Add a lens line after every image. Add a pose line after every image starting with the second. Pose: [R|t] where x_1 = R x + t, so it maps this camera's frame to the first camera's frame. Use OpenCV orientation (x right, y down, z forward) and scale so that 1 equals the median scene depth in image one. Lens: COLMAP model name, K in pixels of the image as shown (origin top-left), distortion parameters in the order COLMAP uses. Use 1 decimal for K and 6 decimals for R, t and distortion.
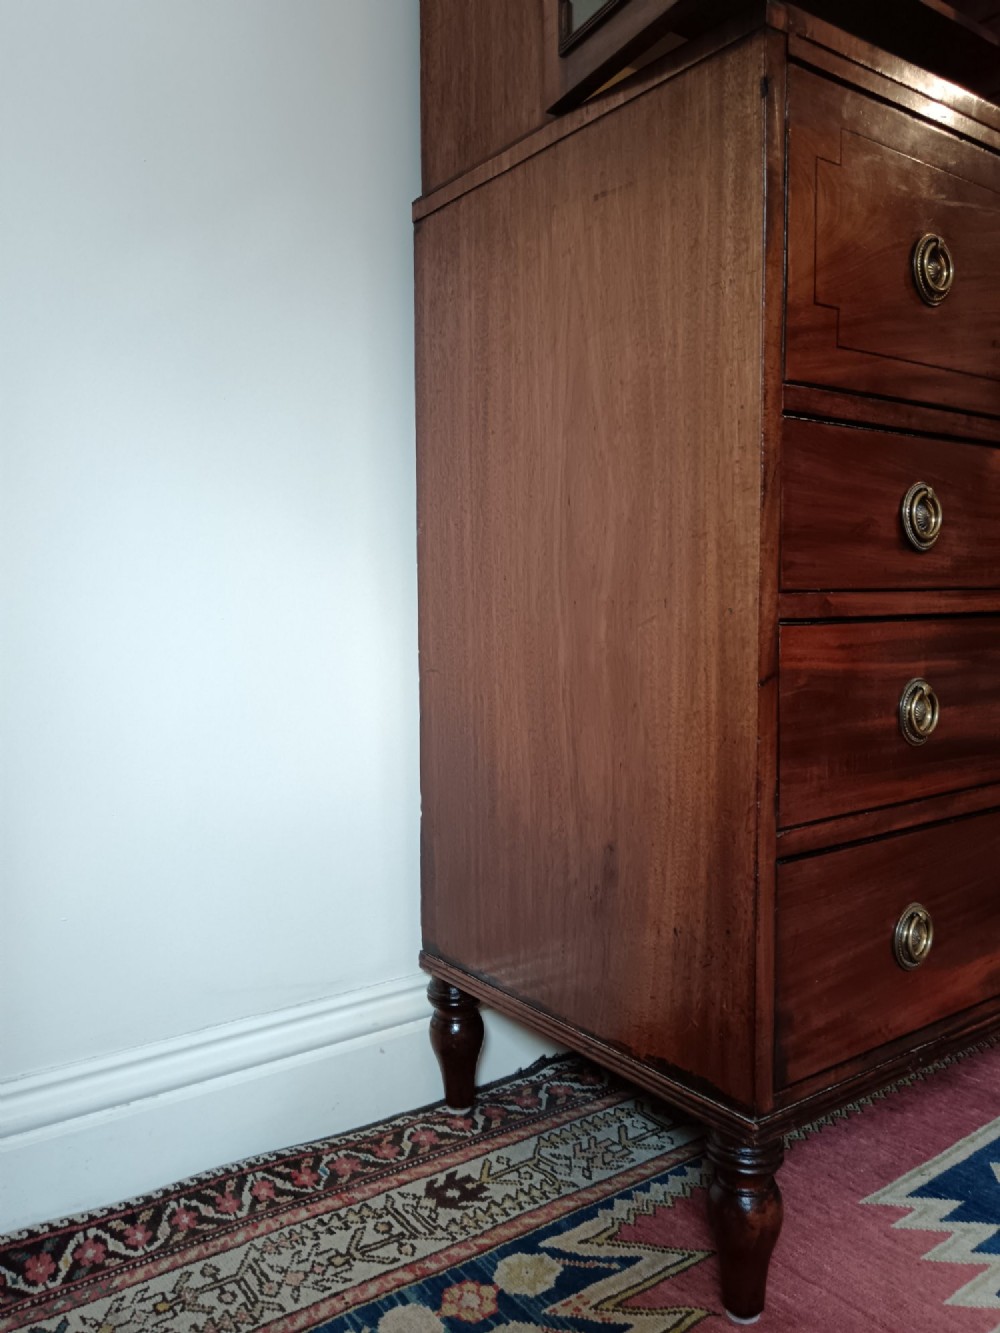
lens RADIAL K [[1043.5, 0, 507.0], [0, 1043.5, 664.8], [0, 0, 1]] dist [-0.003584, -0.009408]
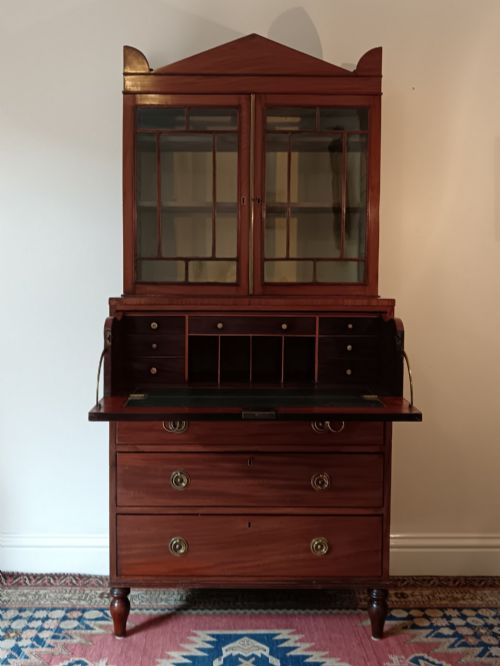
lens RADIAL K [[744.2, 0, 246.7], [0, 744.2, 318.1], [0, 0, 1]] dist [-0.004022, -0.003269]
pose [[0.814957, 0.045814, -0.577708, 1.817955], [-0.053284, 0.998571, 0.004024, -0.468857], [0.577067, 0.027503, 0.816234, -0.804936]]
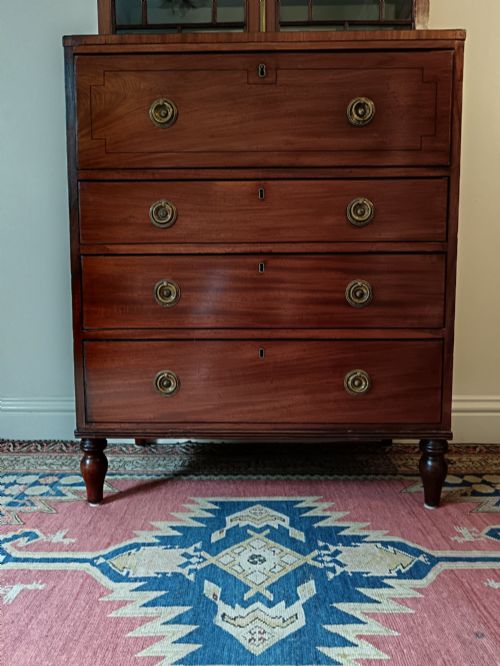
lens RADIAL K [[521.3, 0, 253.5], [0, 521.3, 332.1], [0, 0, 1]] dist [-0.003584, -0.009408]
pose [[0.798027, 0.061704, -0.599454, 1.230229], [-0.044554, 0.998063, 0.043421, 0.070976], [0.600972, -0.007943, 0.799231, 0.119099]]
